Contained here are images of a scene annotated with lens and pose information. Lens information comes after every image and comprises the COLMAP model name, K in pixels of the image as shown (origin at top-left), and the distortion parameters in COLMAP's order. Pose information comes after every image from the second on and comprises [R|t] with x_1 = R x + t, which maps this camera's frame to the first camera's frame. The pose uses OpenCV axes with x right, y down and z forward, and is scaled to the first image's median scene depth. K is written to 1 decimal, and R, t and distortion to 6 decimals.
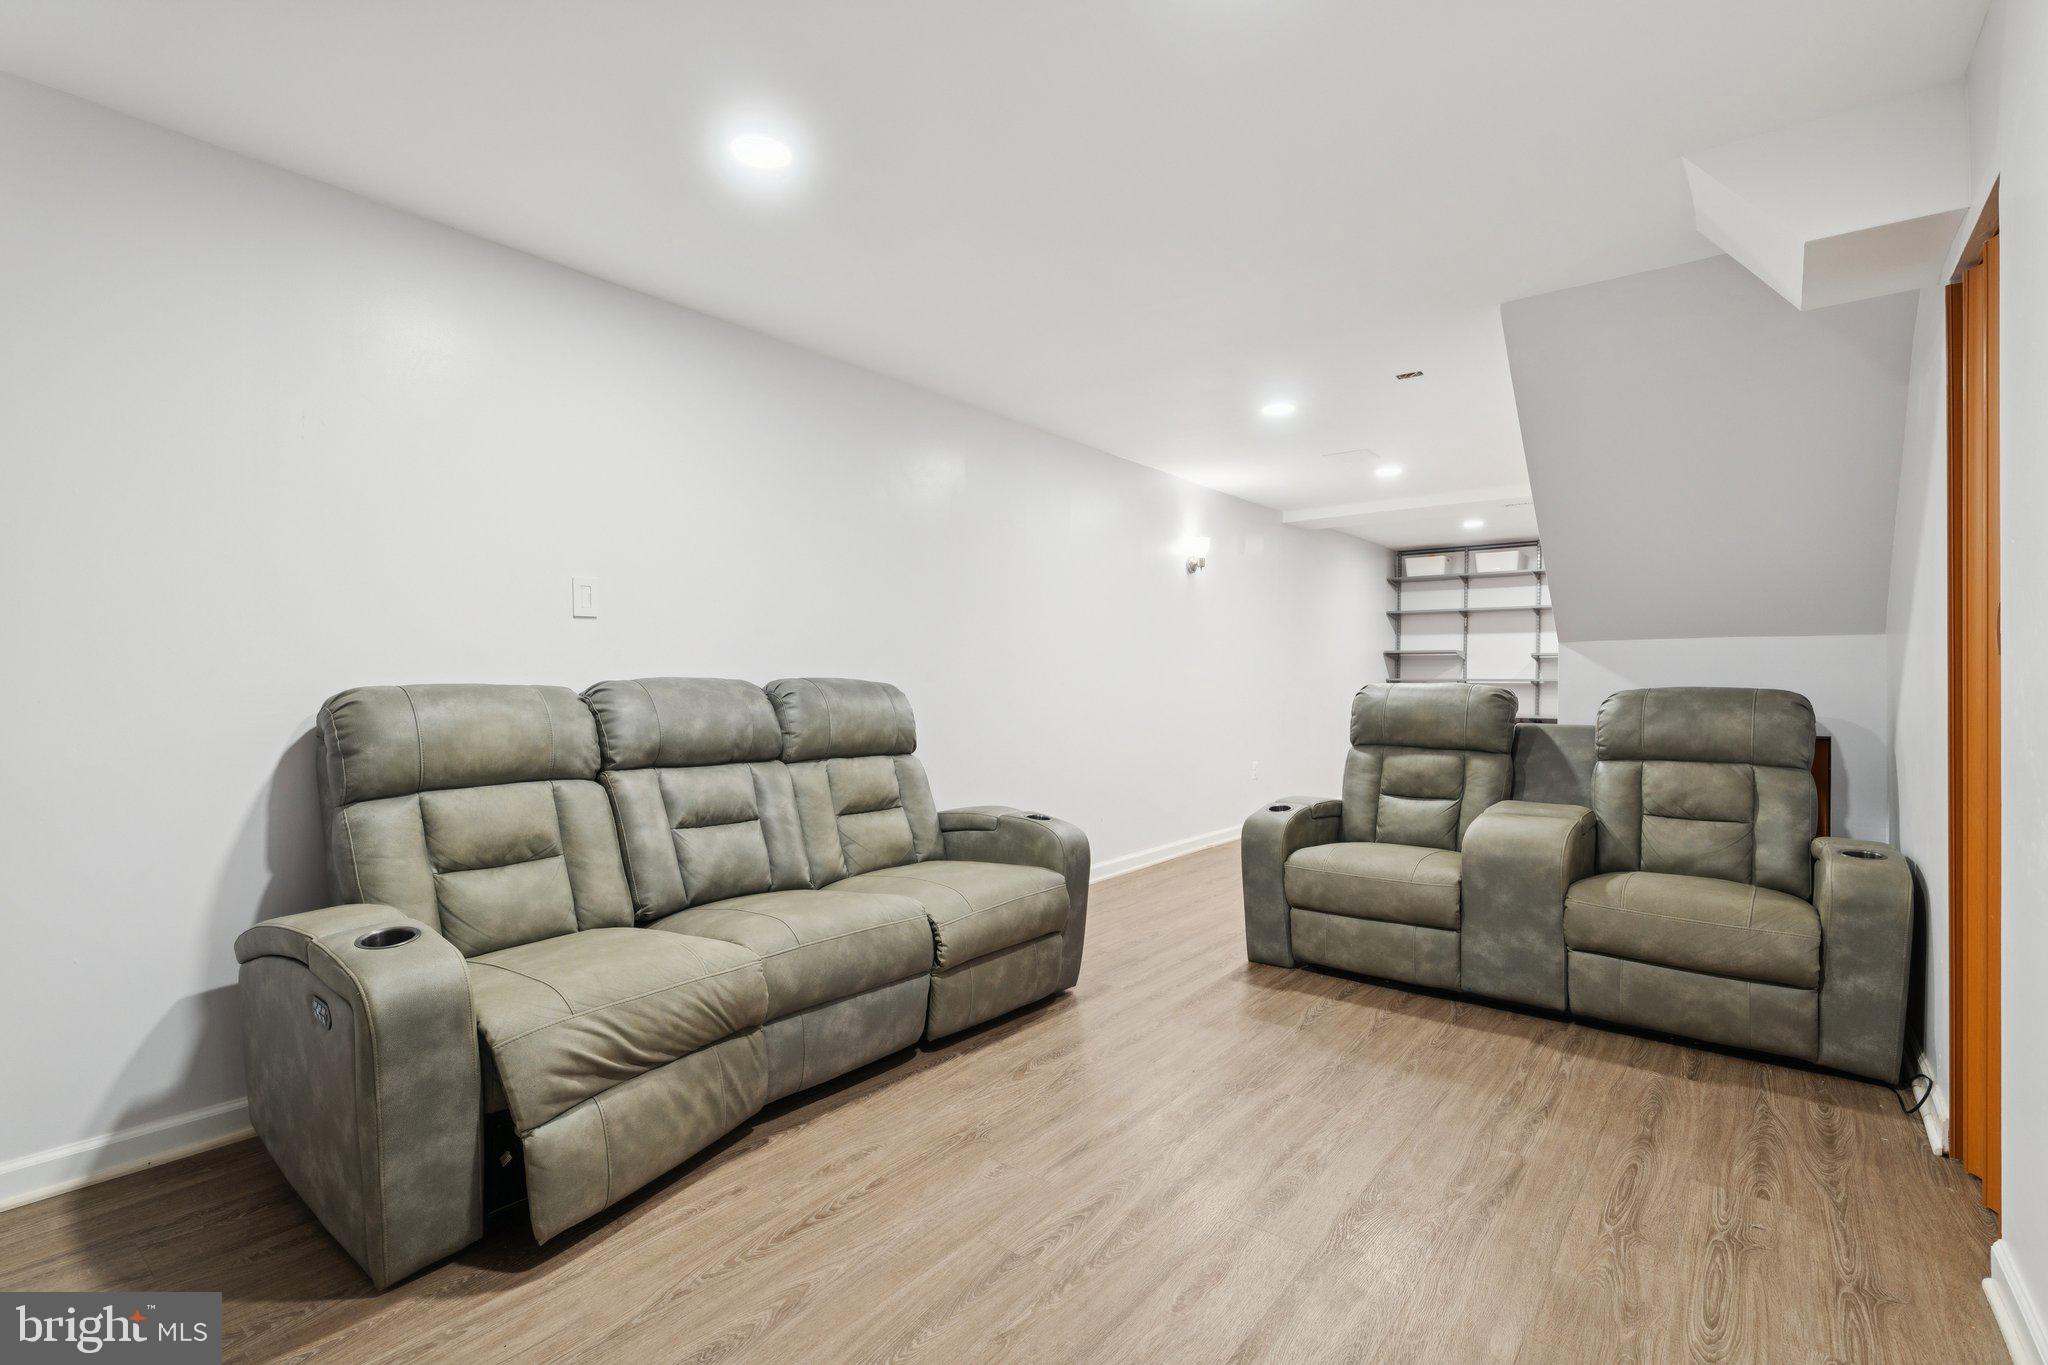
lens RADIAL K [[945.4, 0, 1024.4], [0, 945.4, 669.1], [0, 0, 1]] dist [0.000571, -0.000306]
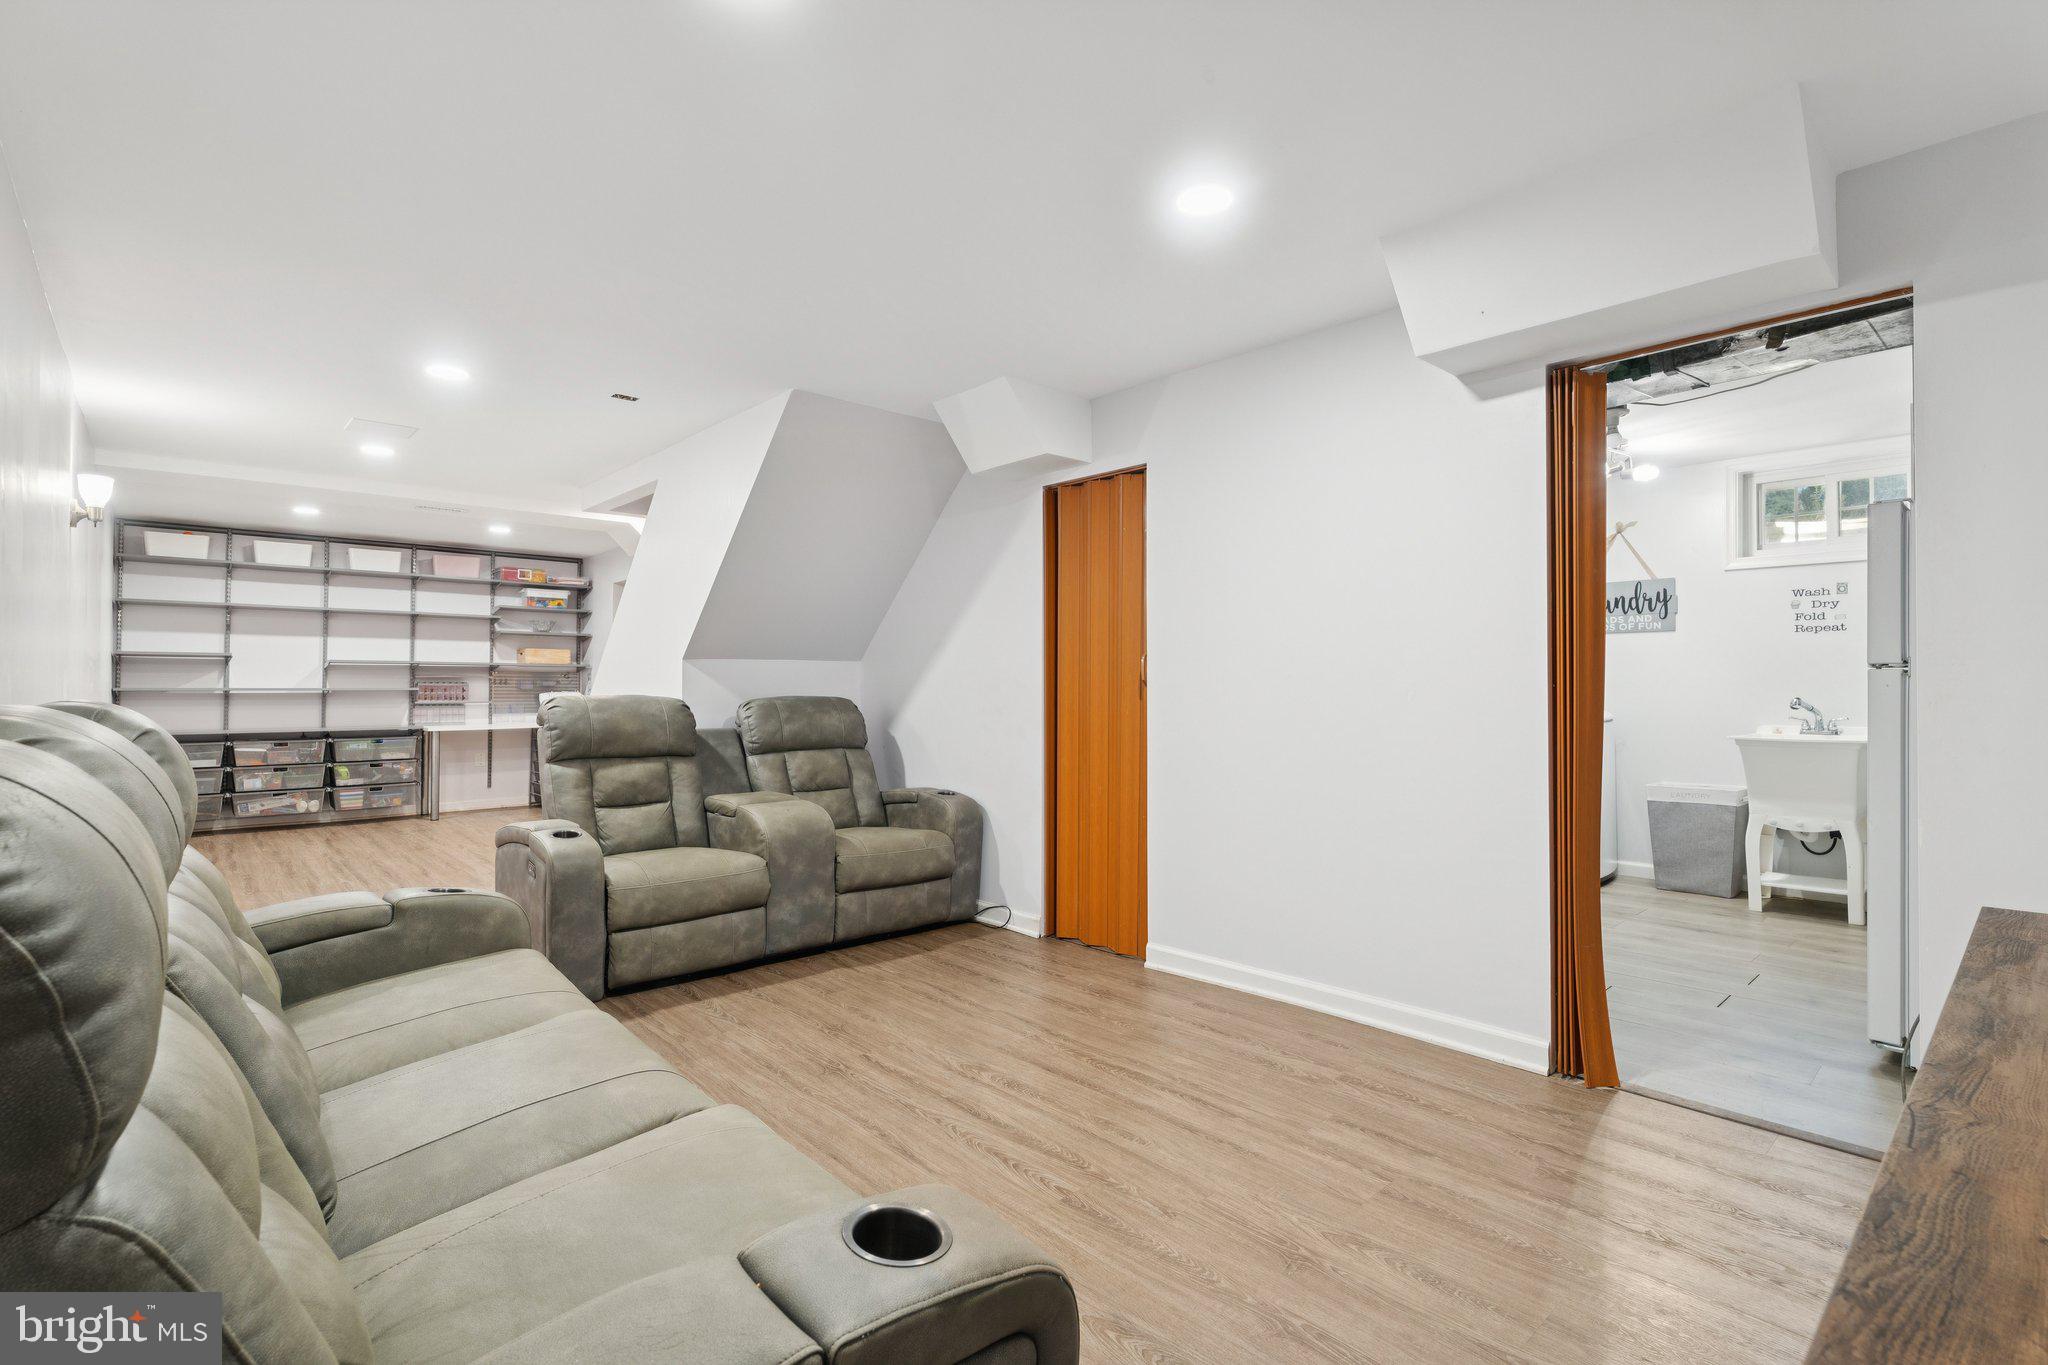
lens RADIAL K [[945.4, 0, 1024.4], [0, 945.4, 669.1], [0, 0, 1]] dist [0.000571, -0.000306]
pose [[0.173296, 0.016077, 0.984739, -0.624395], [-0.010550, 0.999840, -0.014466, -0.004290], [-0.984813, -0.007882, 0.173438, 0.458738]]
